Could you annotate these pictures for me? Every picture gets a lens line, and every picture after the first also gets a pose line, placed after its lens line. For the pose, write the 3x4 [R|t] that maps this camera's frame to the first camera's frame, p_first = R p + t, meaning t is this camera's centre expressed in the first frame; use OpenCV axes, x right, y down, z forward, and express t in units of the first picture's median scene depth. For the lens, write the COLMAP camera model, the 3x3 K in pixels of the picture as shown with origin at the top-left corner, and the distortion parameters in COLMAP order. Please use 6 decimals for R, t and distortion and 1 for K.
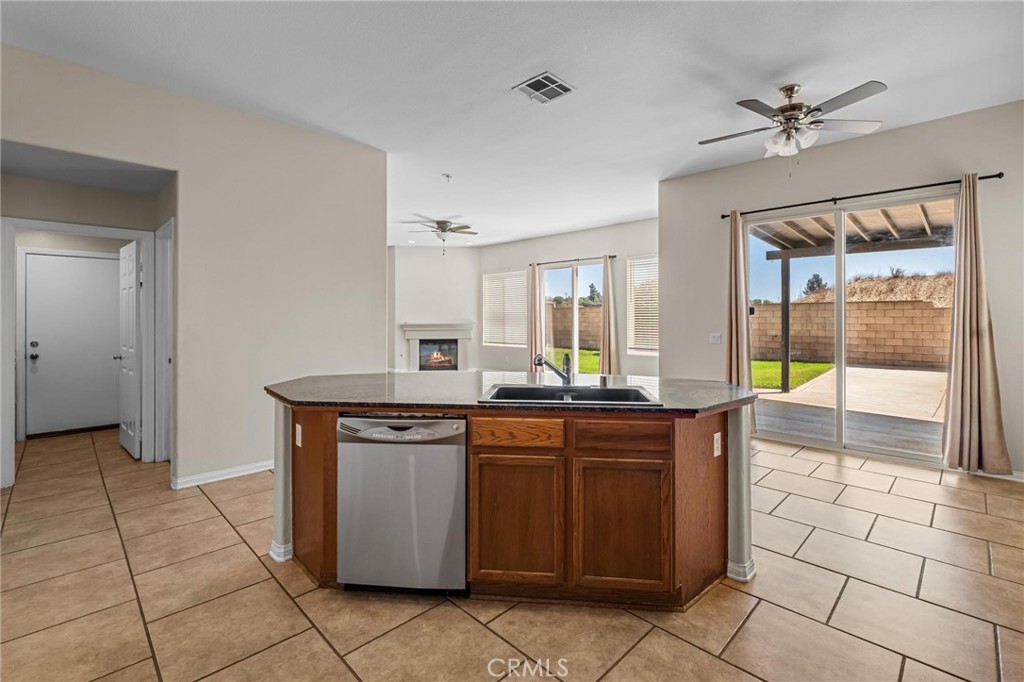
lens RADIAL K [[458.9, 0, 509.2], [0, 458.9, 318.1], [0, 0, 1]] dist [0.000788, 0.000025]
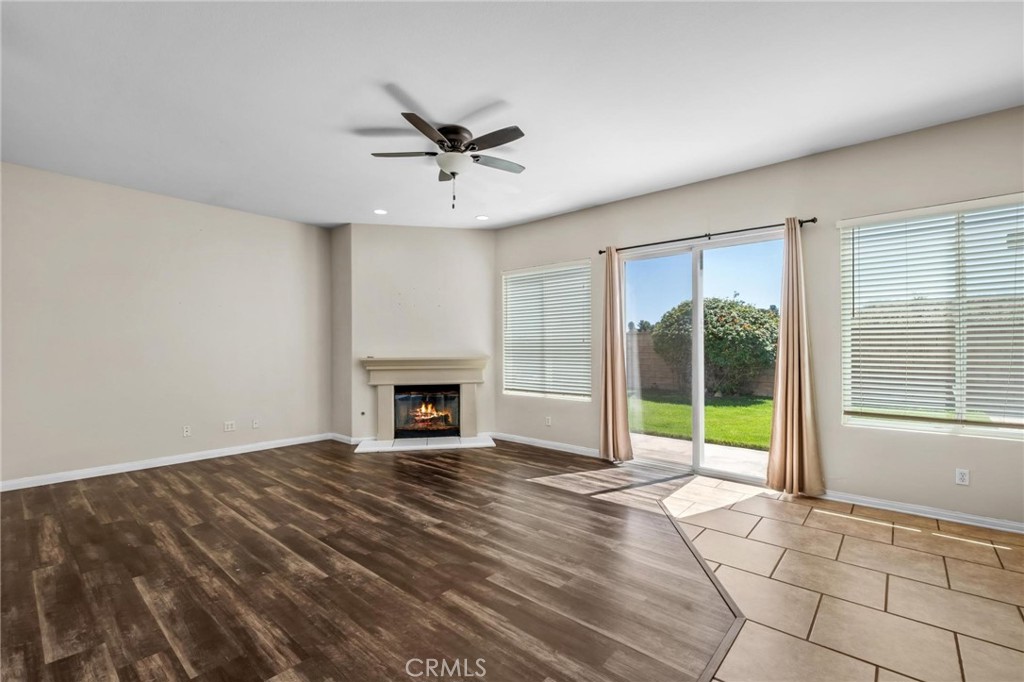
lens RADIAL K [[455.5, 0, 513.6], [0, 455.5, 346.8], [0, 0, 1]] dist [0.000368, -0.000575]
pose [[0.997534, -0.006940, 0.069847, -0.085117], [0.006082, 0.999904, 0.012480, -0.009064], [-0.069927, -0.012024, 0.997480, 0.414669]]
